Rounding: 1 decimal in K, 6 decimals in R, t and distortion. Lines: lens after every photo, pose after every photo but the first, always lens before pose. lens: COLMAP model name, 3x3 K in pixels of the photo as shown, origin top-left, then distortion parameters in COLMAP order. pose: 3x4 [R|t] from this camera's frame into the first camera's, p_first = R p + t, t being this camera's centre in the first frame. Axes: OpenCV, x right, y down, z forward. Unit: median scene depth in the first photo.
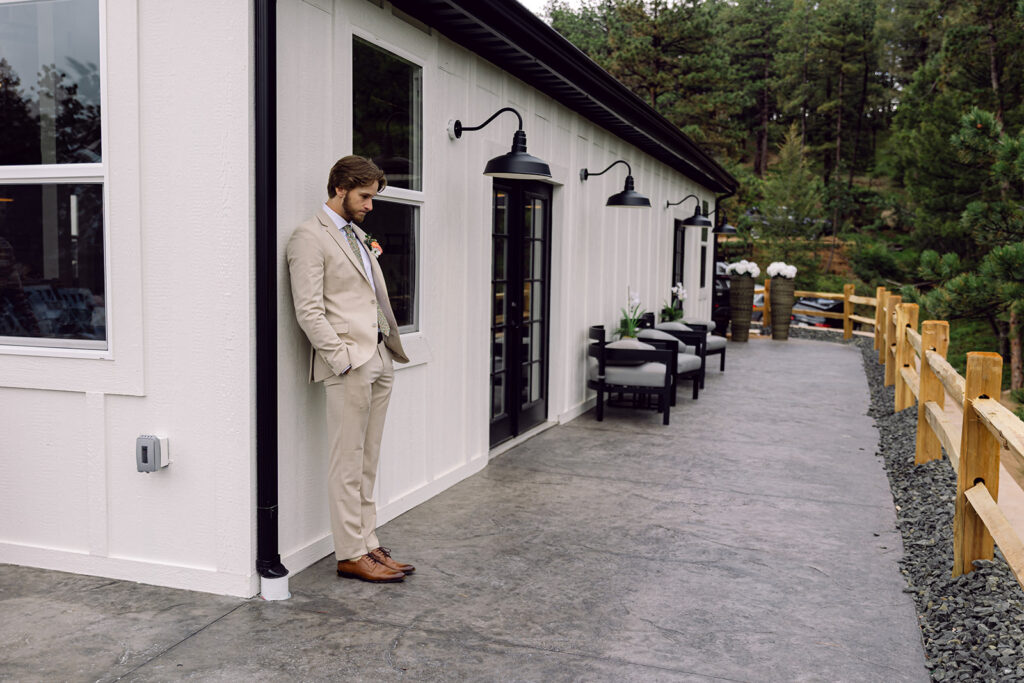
lens RADIAL K [[993.3, 0, 512.0], [0, 993.3, 341.5], [0, 0, 1]] dist [-0.006945, -0.003830]
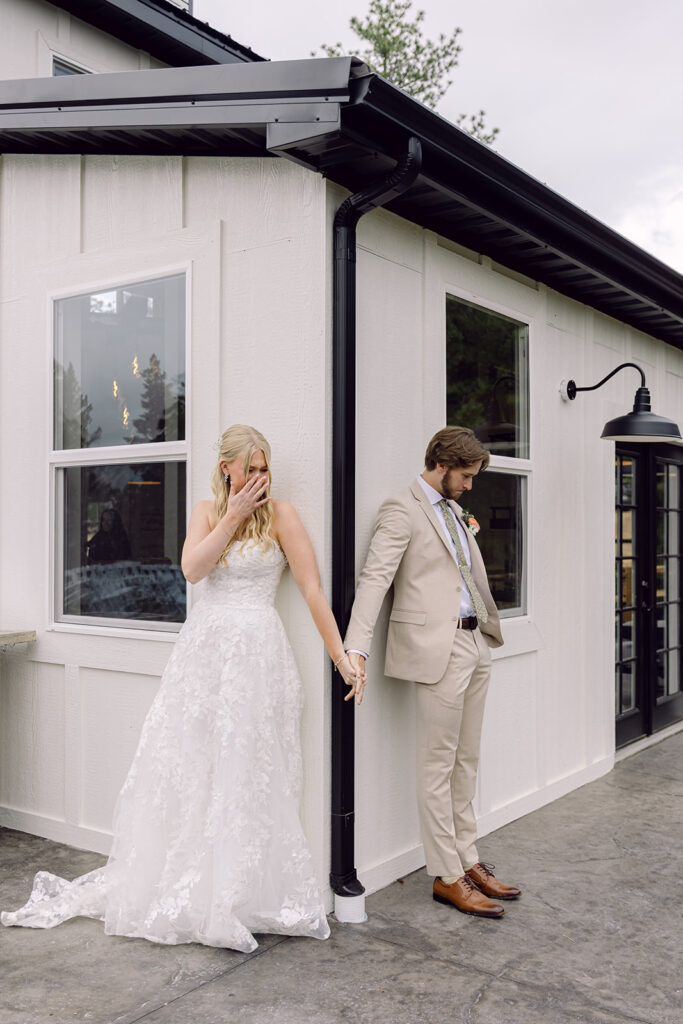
lens RADIAL K [[1009.4, 0, 337.8], [0, 1009.4, 519.5], [0, 0, 1]] dist [-0.008428, -0.005439]
pose [[0.952326, -0.016708, -0.304623, 0.027341], [-0.012876, 0.995408, -0.094851, -0.009365], [0.304809, 0.094251, 0.947738, 0.103163]]
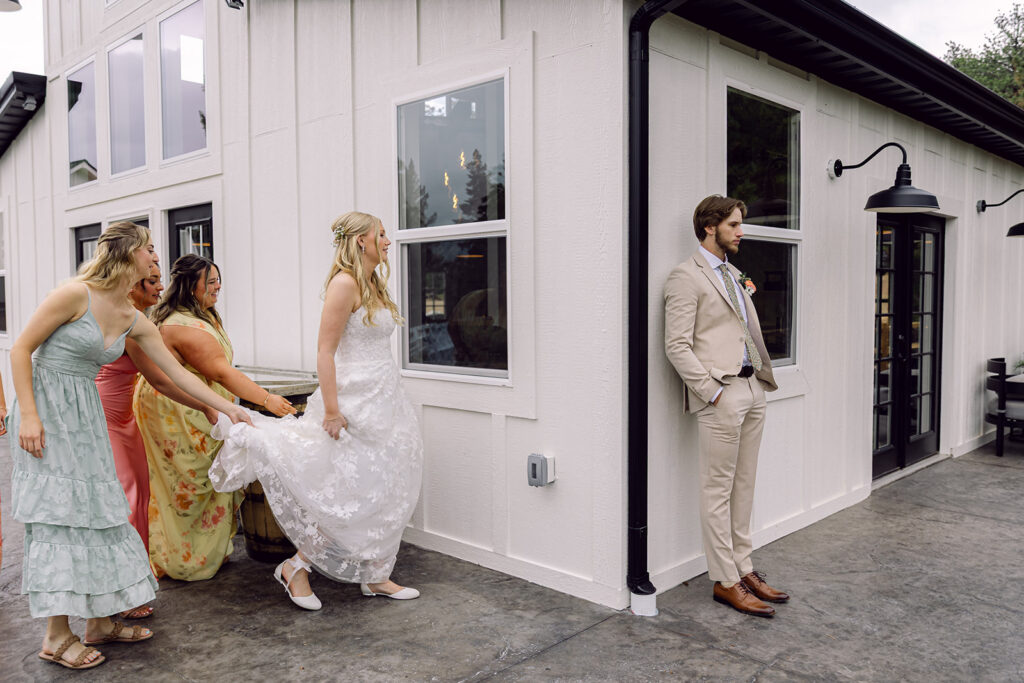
lens RADIAL K [[831.6, 0, 512.0], [0, 831.6, 341.5], [0, 0, 1]] dist [-0.011539, 0.002557]
pose [[0.900714, 0.002749, -0.434403, 0.020374], [-0.015424, 0.999552, -0.025656, -0.008960], [0.434138, 0.029809, 0.900353, 0.109744]]
